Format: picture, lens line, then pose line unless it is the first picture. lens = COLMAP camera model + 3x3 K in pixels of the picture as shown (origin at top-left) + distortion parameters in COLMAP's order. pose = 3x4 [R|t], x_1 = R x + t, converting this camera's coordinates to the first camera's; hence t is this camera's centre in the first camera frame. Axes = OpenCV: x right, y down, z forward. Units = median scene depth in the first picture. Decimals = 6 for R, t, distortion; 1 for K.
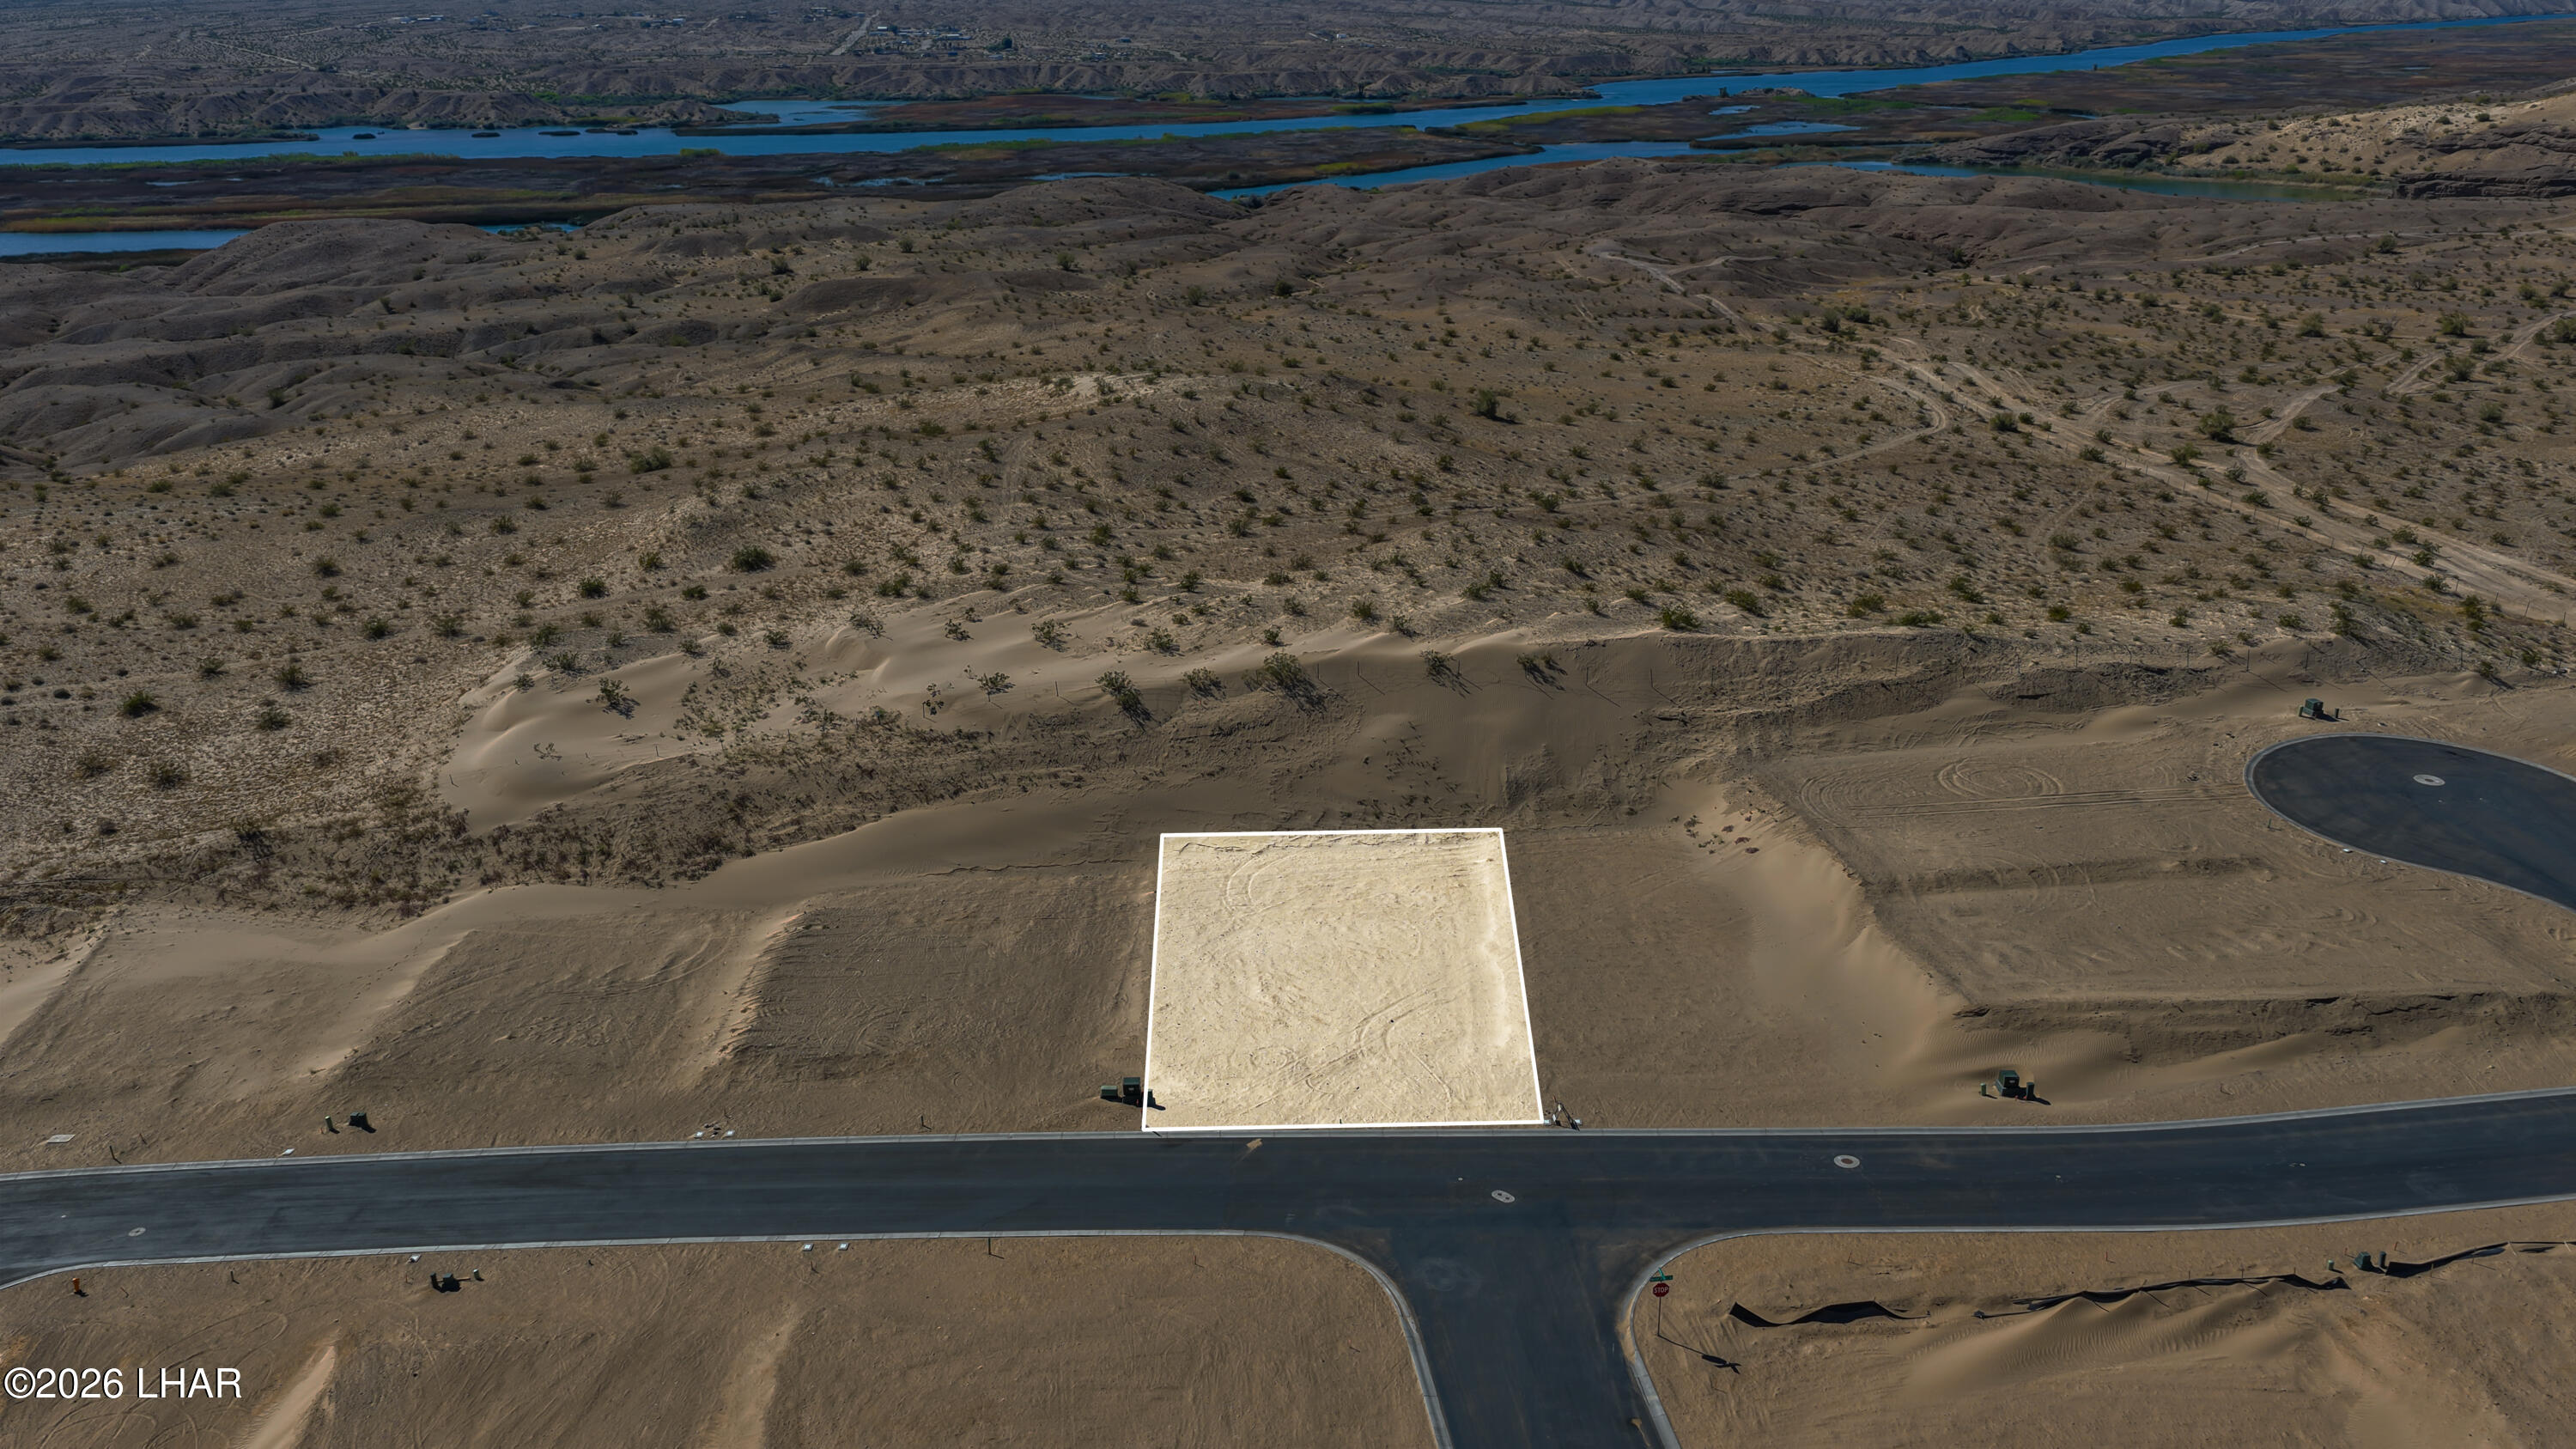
lens RADIAL K [[2142.8, 0, 1293.2], [0, 2142.8, 725.6], [0, 0, 1]] dist [-0.016167, 0.044566]
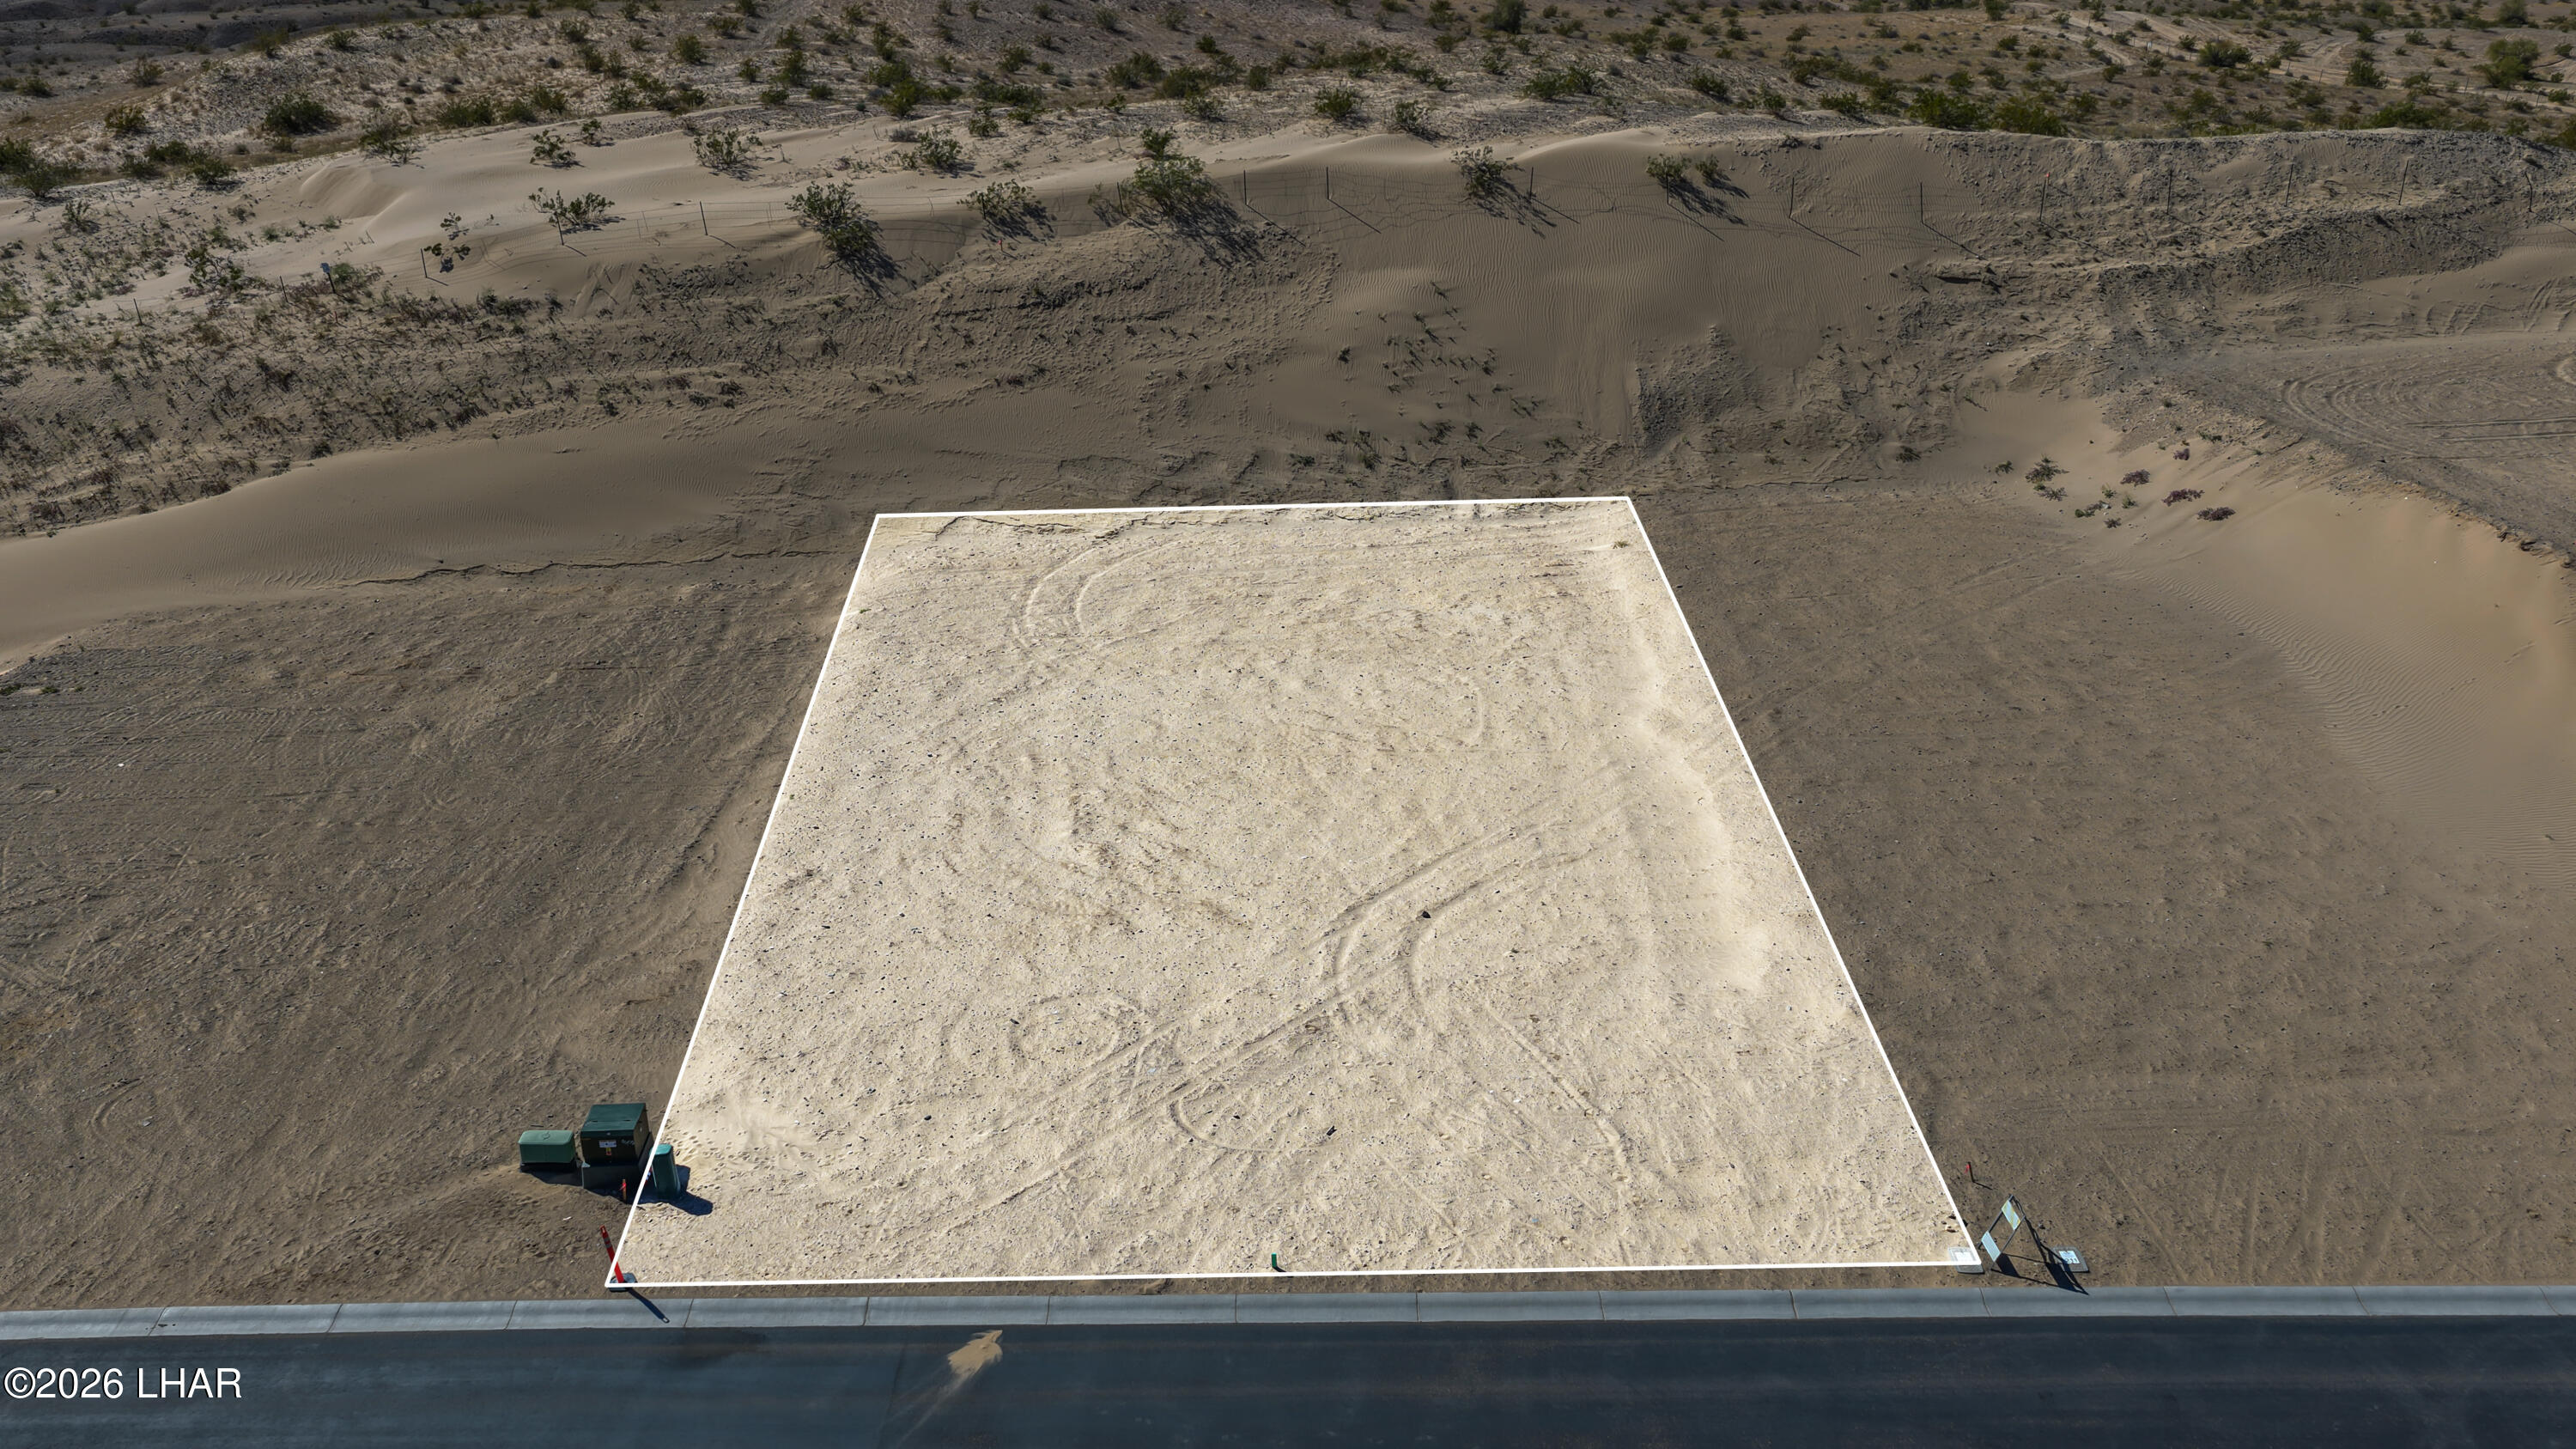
lens RADIAL K [[2142.8, 0, 1293.5], [0, 2142.8, 732.2], [0, 0, 1]] dist [-0.016167, 0.044566]
pose [[0.999874, -0.005426, 0.014926, 0.014781], [0.004347, 0.997435, 0.071442, 0.063894], [-0.015275, -0.071368, 0.997333, 0.503383]]
